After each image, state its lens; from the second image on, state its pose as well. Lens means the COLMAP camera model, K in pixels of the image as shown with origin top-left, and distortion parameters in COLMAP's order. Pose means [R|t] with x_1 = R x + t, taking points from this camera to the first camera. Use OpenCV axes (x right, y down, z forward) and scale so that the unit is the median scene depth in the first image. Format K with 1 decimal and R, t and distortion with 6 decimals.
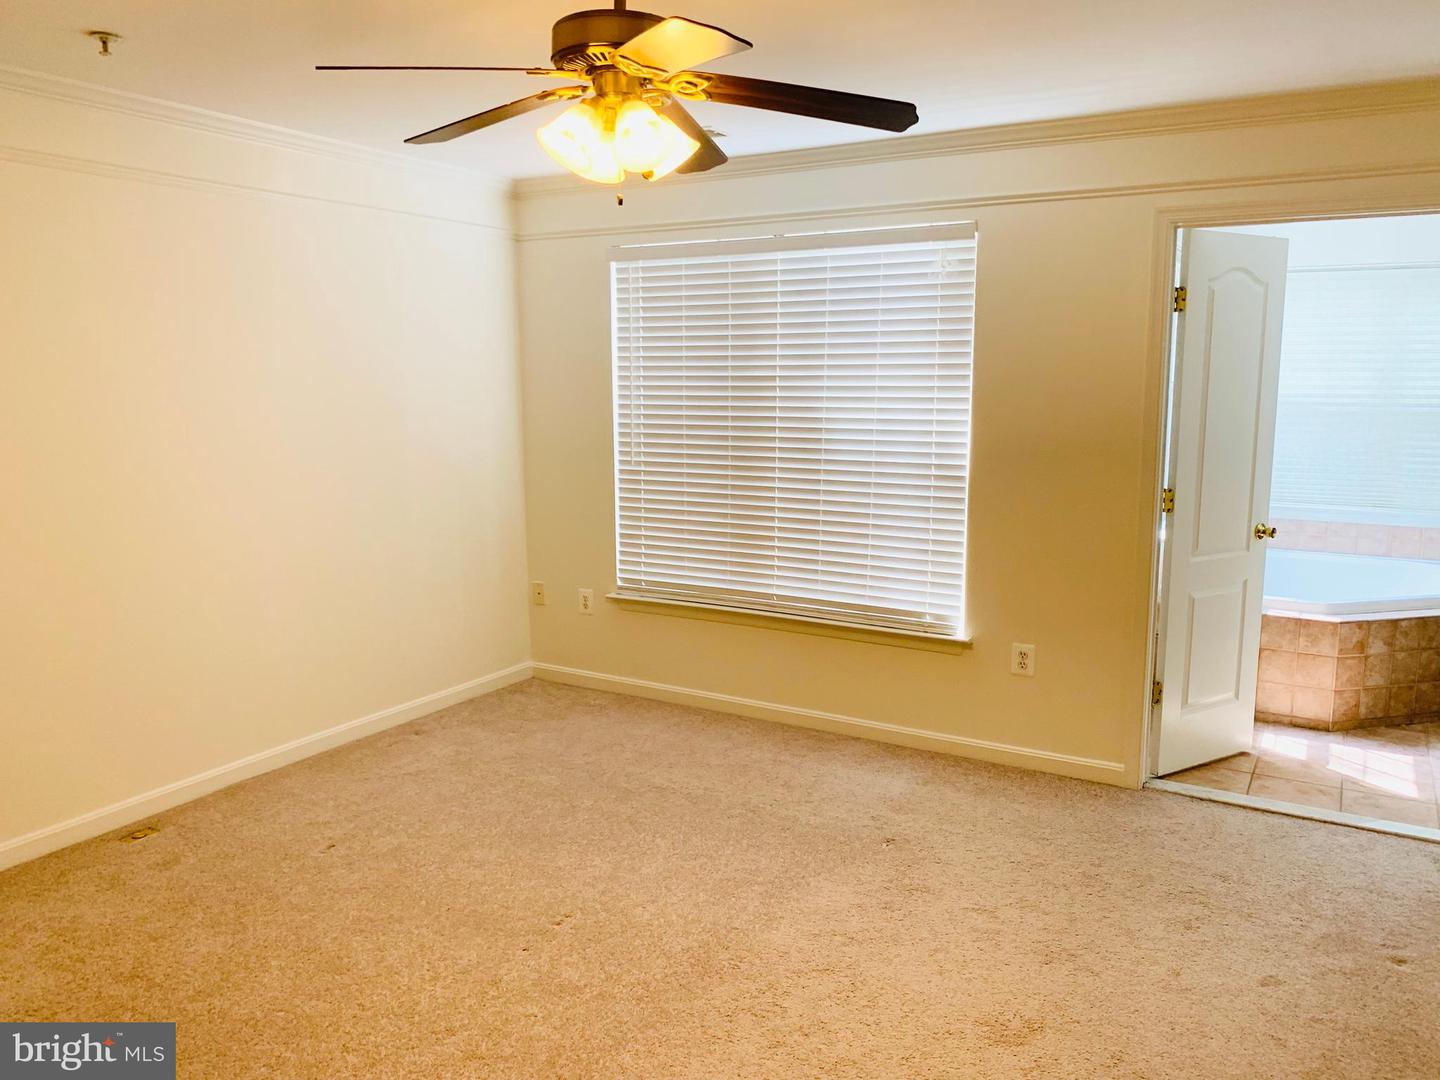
lens RADIAL K [[1098.9, 0, 718.5], [0, 1098.9, 546.3], [0, 0, 1]] dist [0.035557, -0.046818]
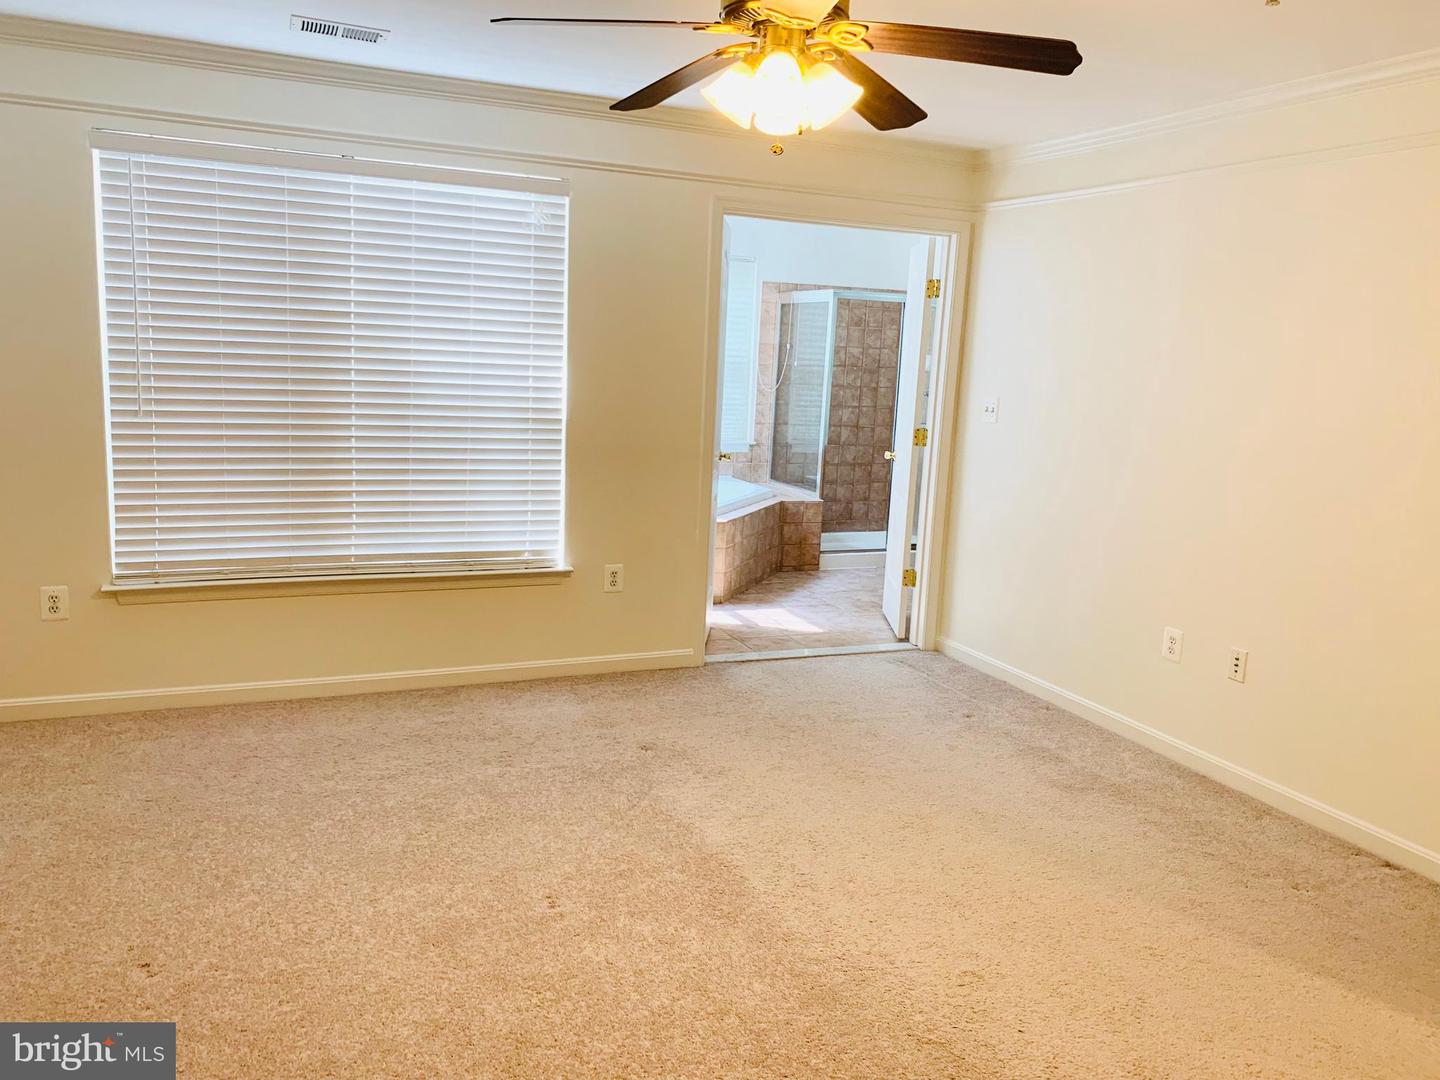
lens RADIAL K [[1098.9, 0, 714.1], [0, 1098.9, 534.7], [0, 0, 1]] dist [0.035557, -0.046818]
pose [[0.580470, -0.110761, 0.806713, -0.556706], [0.080776, 0.993652, 0.078305, -0.022081], [-0.810265, 0.019710, 0.585732, 0.242735]]
